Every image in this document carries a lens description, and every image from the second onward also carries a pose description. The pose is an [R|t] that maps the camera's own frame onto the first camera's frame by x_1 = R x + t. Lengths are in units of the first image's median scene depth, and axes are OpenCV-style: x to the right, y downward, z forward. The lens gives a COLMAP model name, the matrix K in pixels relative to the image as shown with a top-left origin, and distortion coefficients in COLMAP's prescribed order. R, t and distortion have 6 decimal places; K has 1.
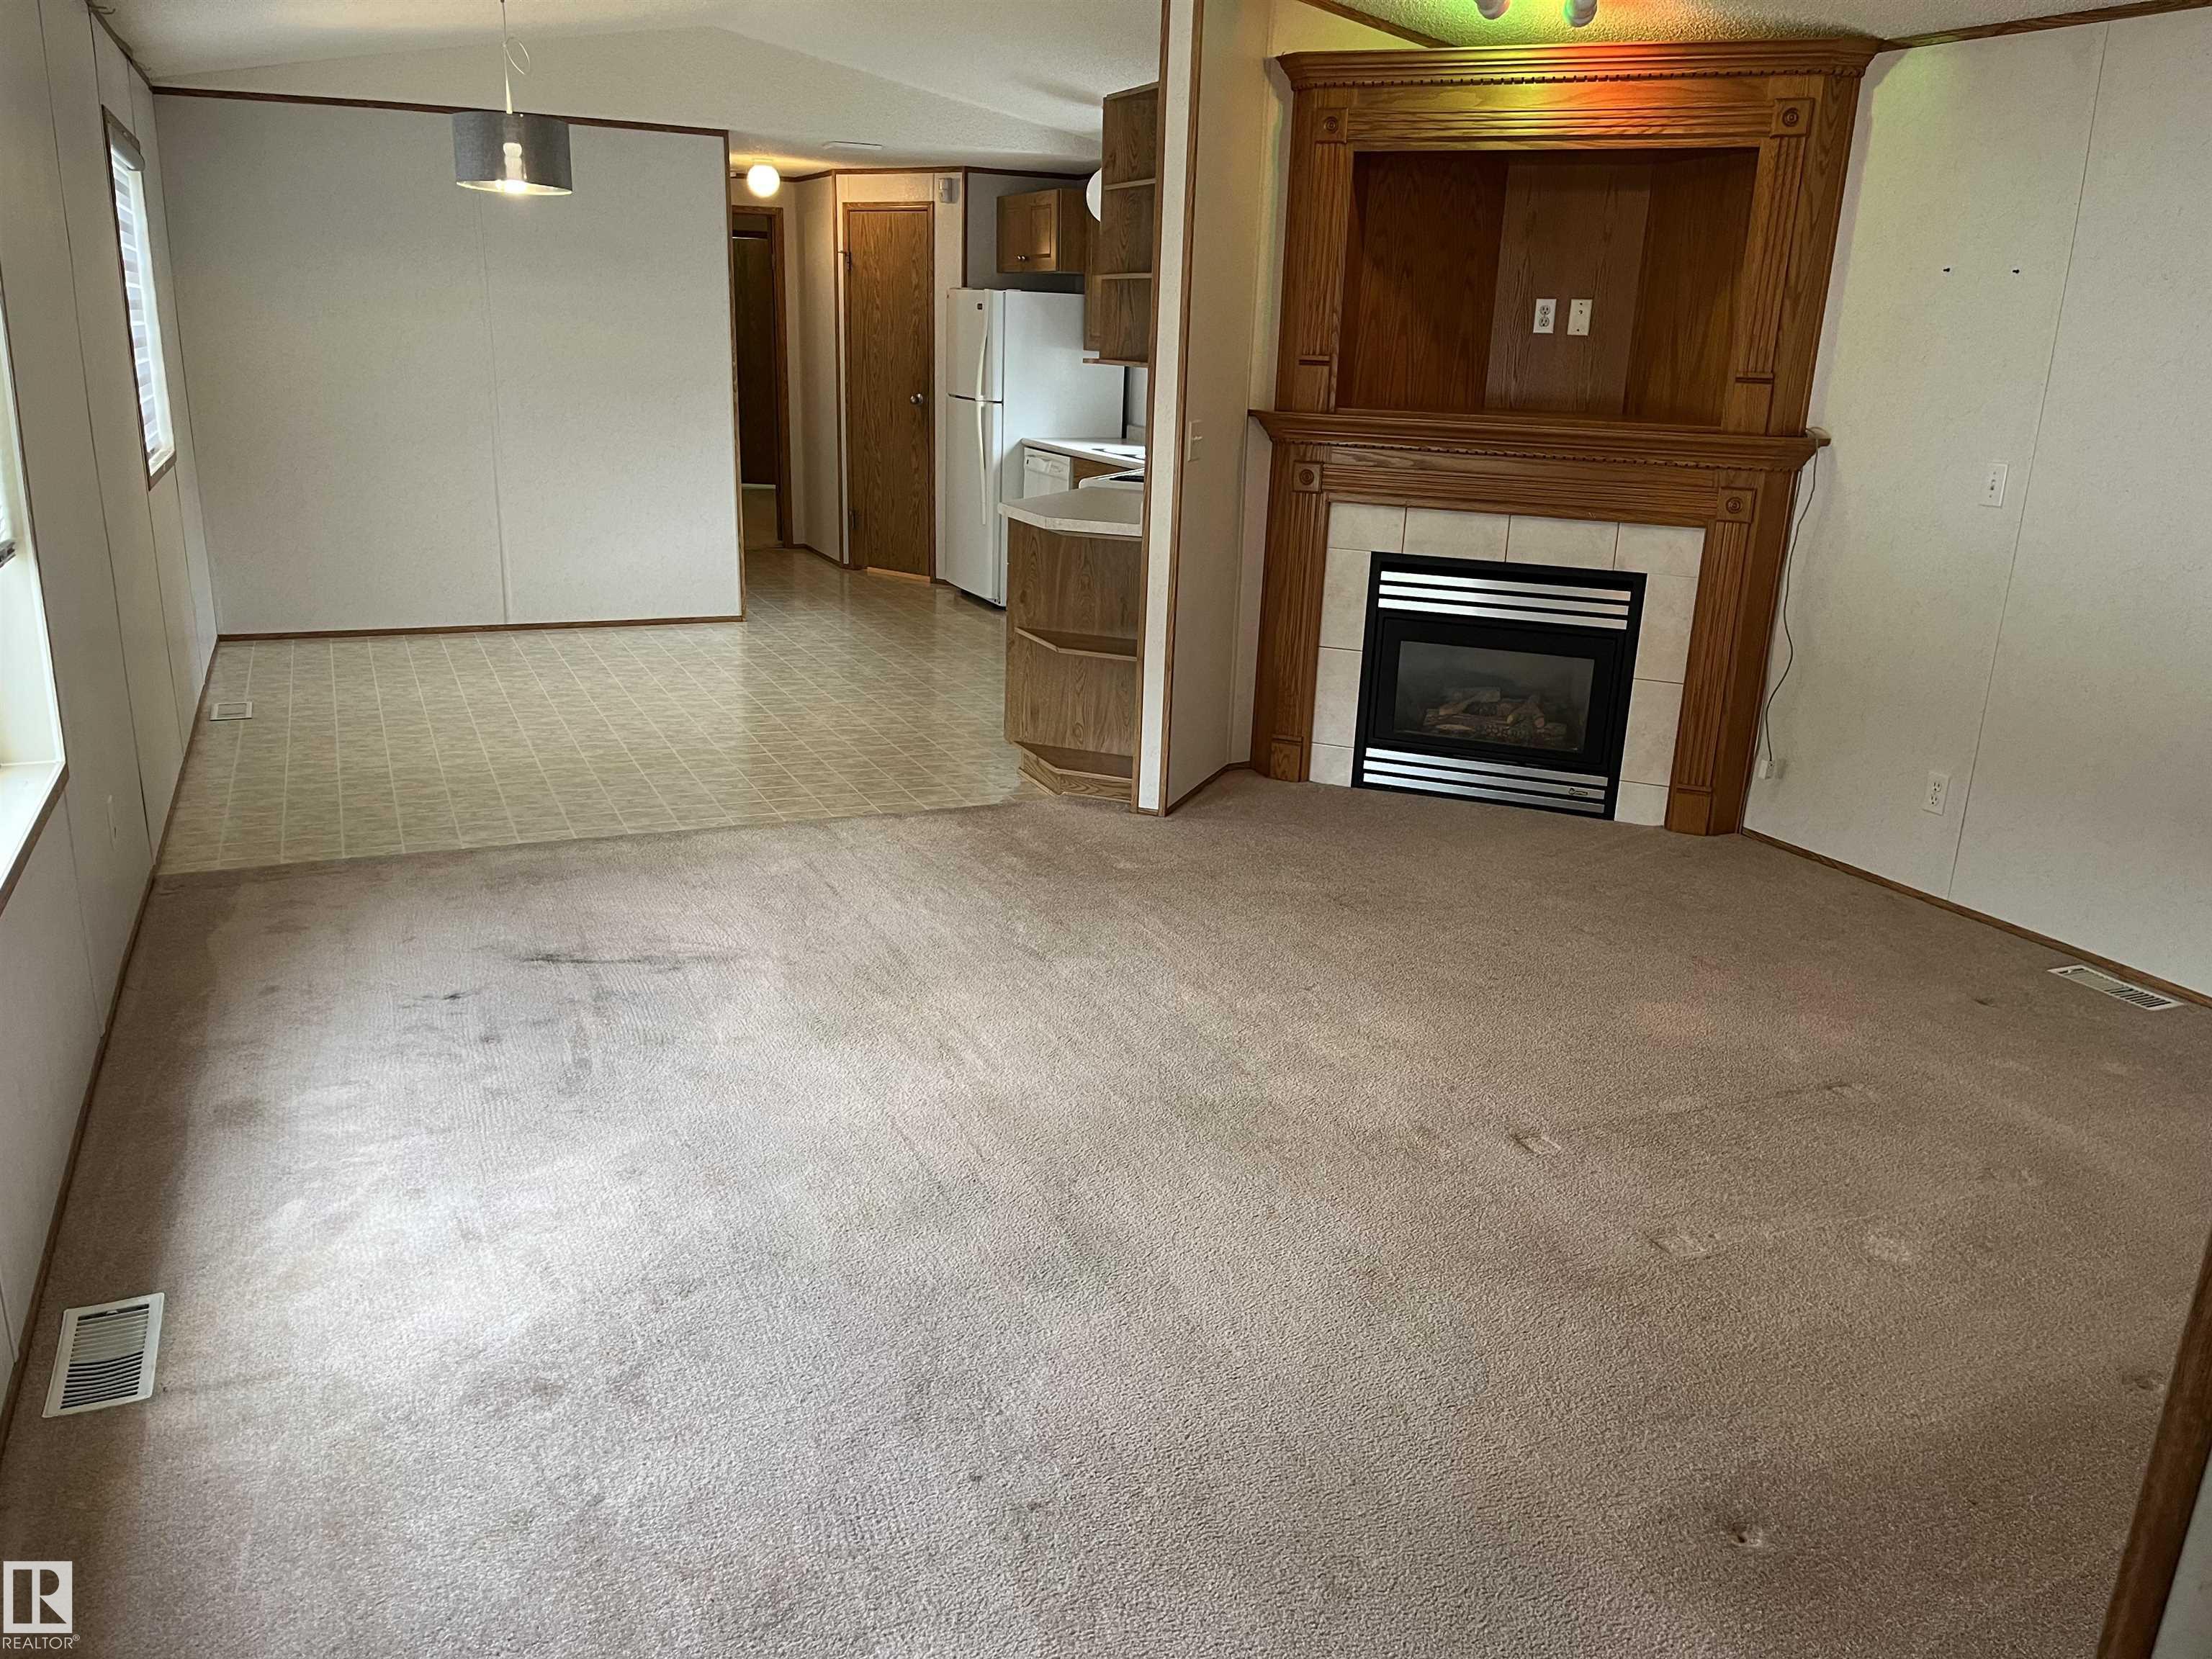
lens RADIAL K [[1677.4, 0, 1110.9], [0, 1677.4, 838.3], [0, 0, 1]] dist [0.060288, -0.073559]
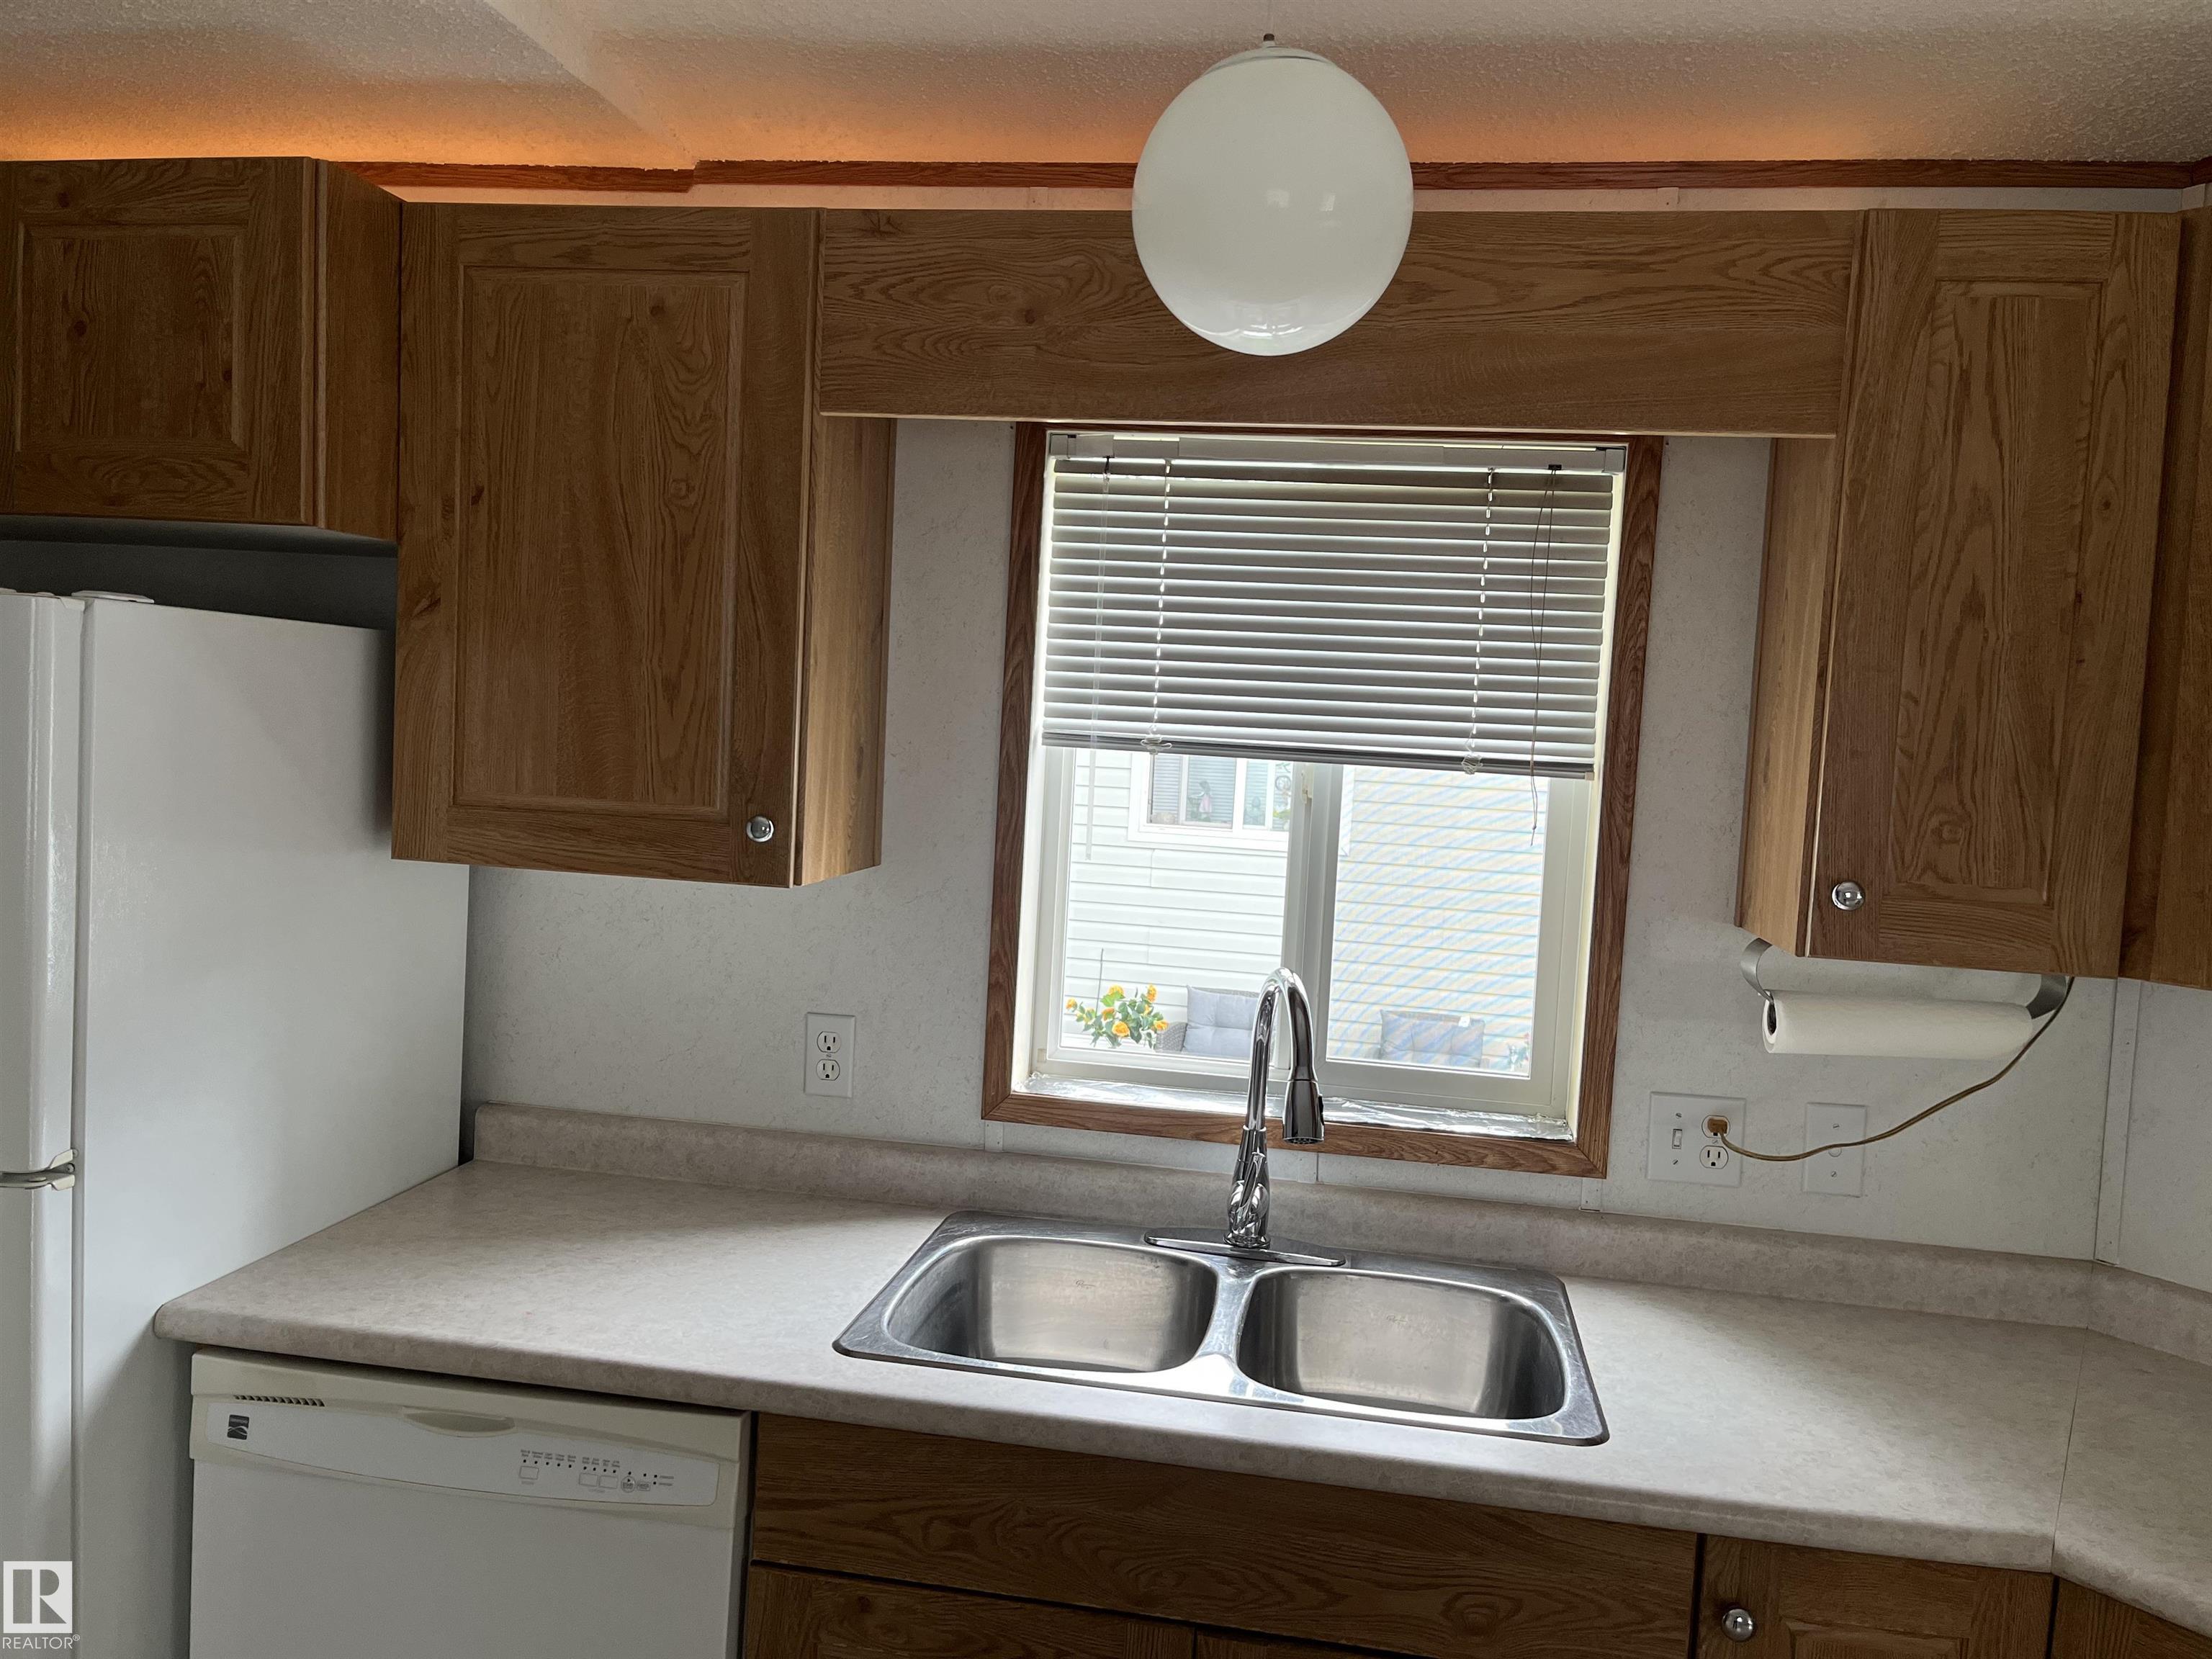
lens RADIAL K [[1677.4, 0, 1134.3], [0, 1677.4, 830.5], [0, 0, 1]] dist [0.060288, -0.073559]
pose [[0.549309, -0.062656, 0.833267, -0.248855], [0.210477, 0.975408, -0.065407, -0.416594], [-0.808677, 0.211312, 0.548988, 1.281092]]
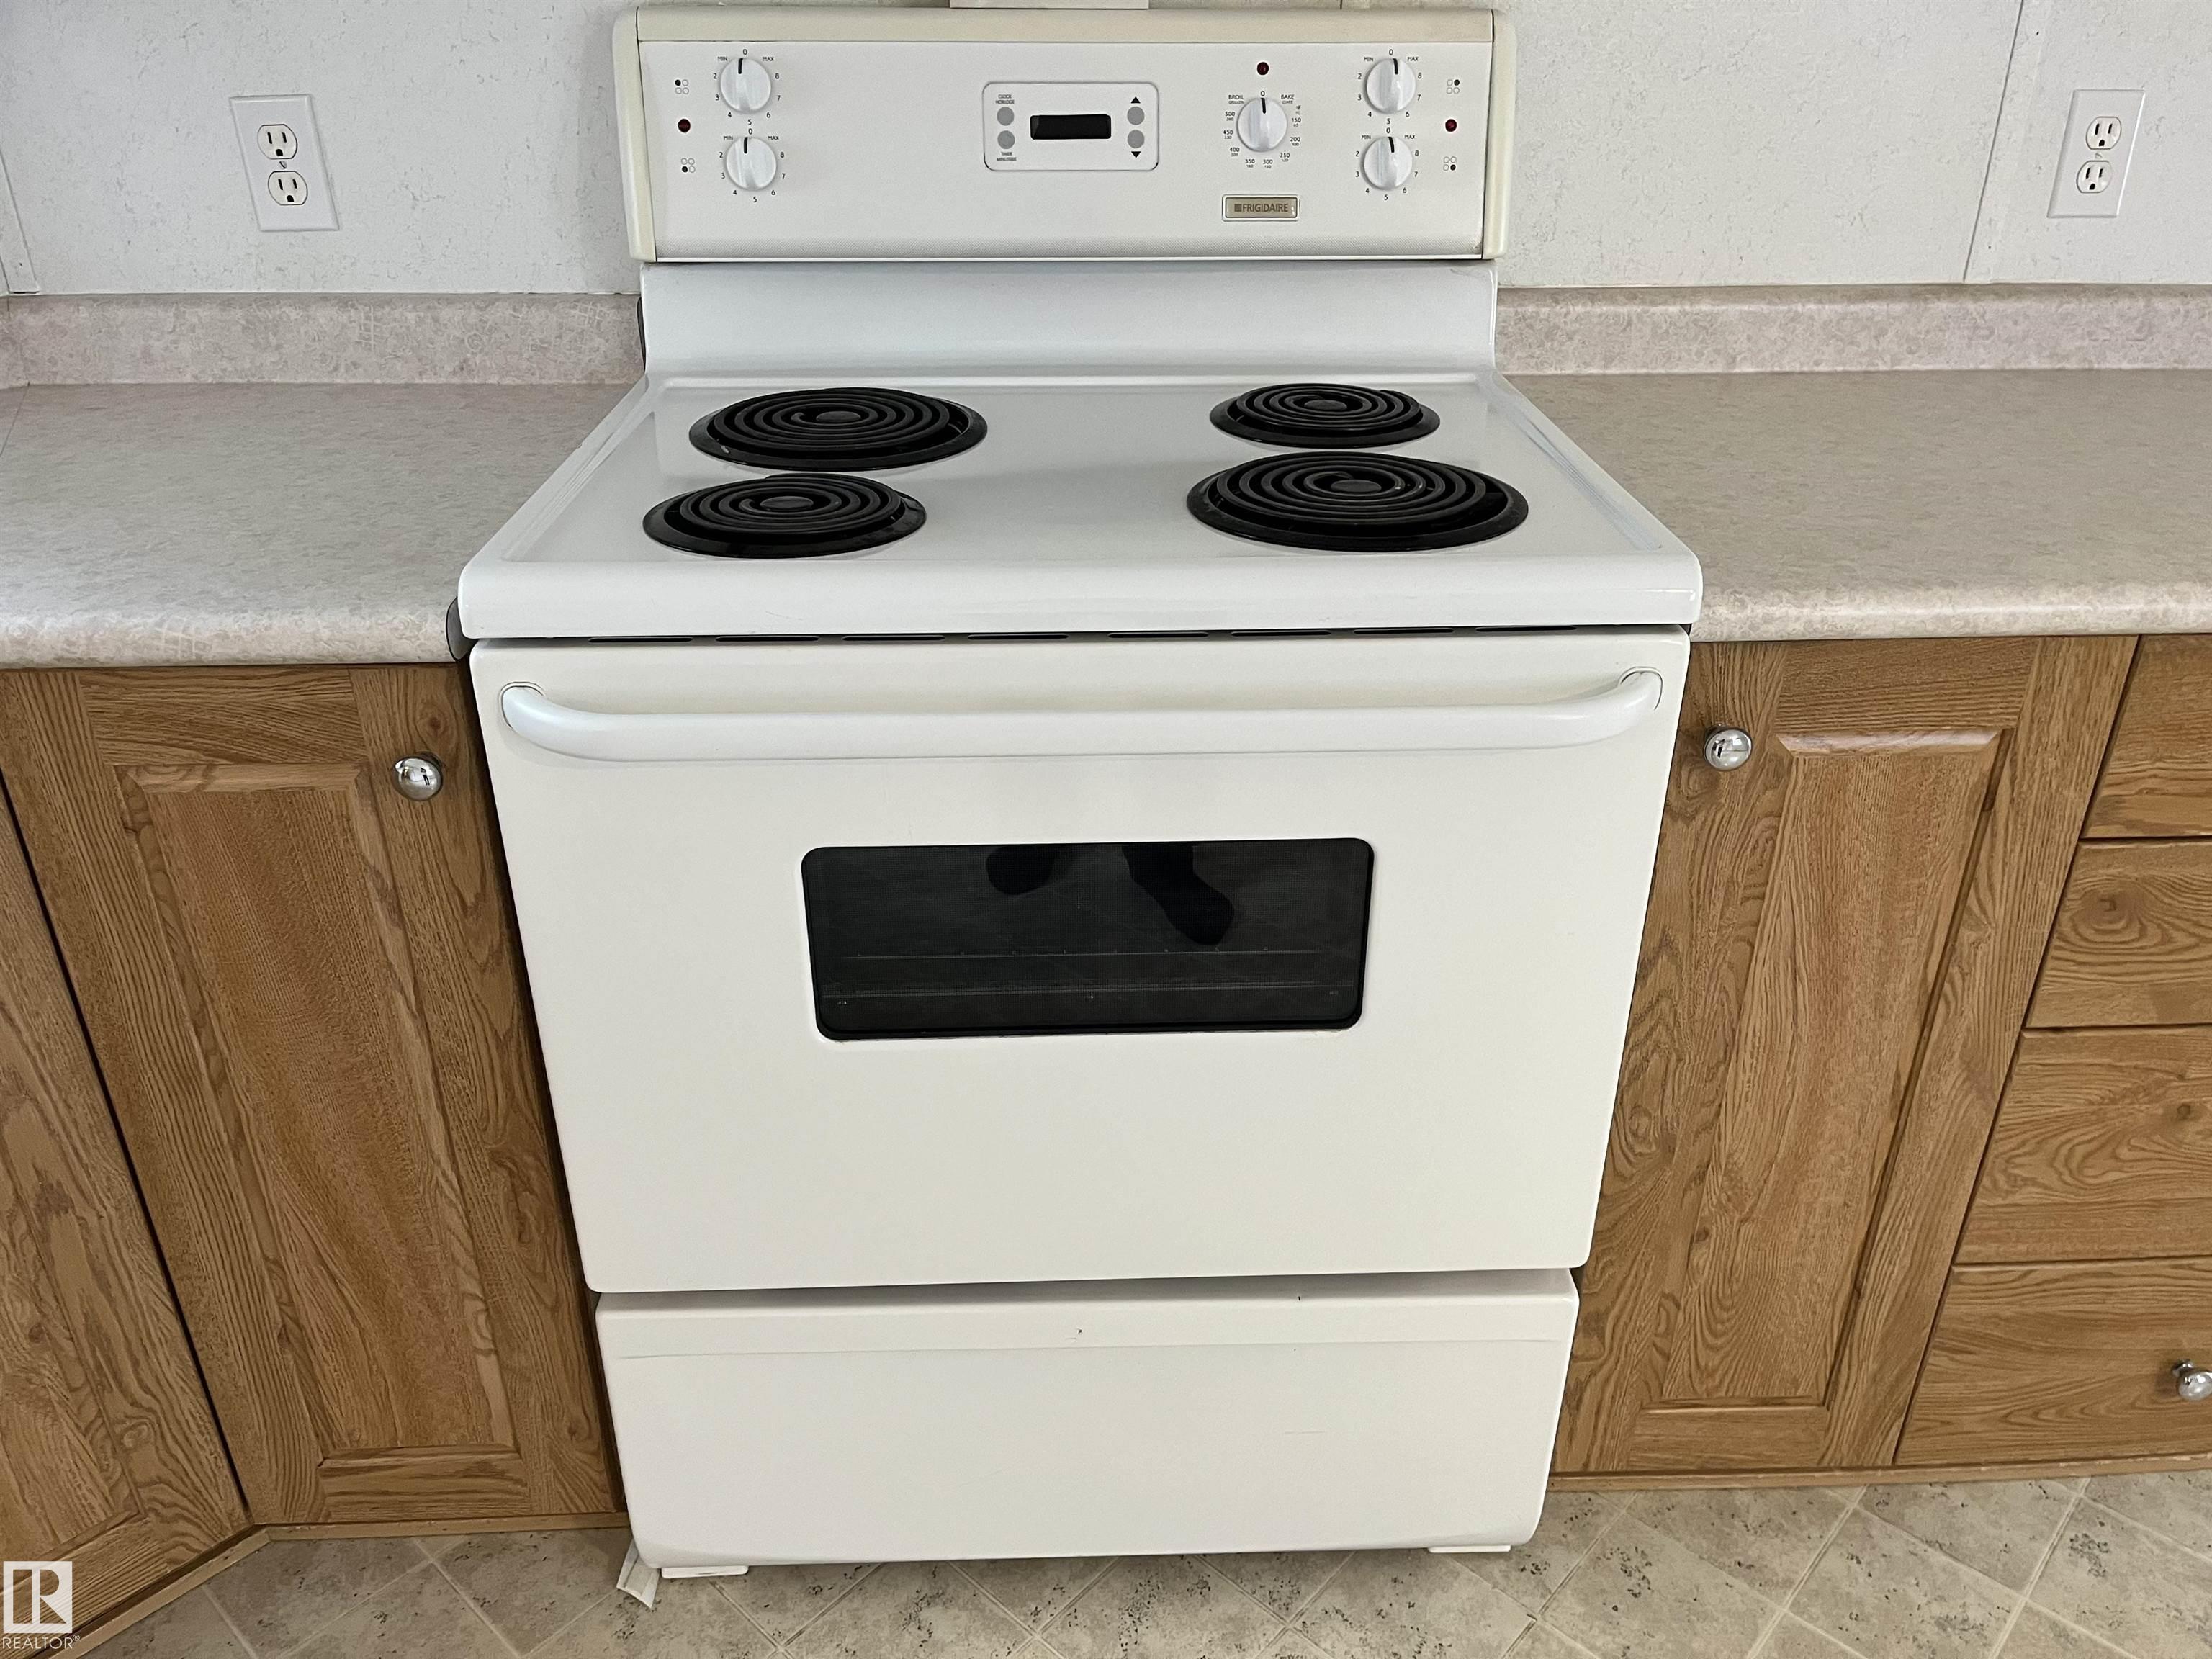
lens RADIAL K [[1677.4, 0, 1123.0], [0, 1677.4, 843.9], [0, 0, 1]] dist [0.060288, -0.073559]
pose [[-0.391231, -0.469585, 0.791472, -0.159959], [0.247198, 0.774795, 0.581882, -0.350008], [-0.886471, 0.423301, -0.187043, 1.263272]]
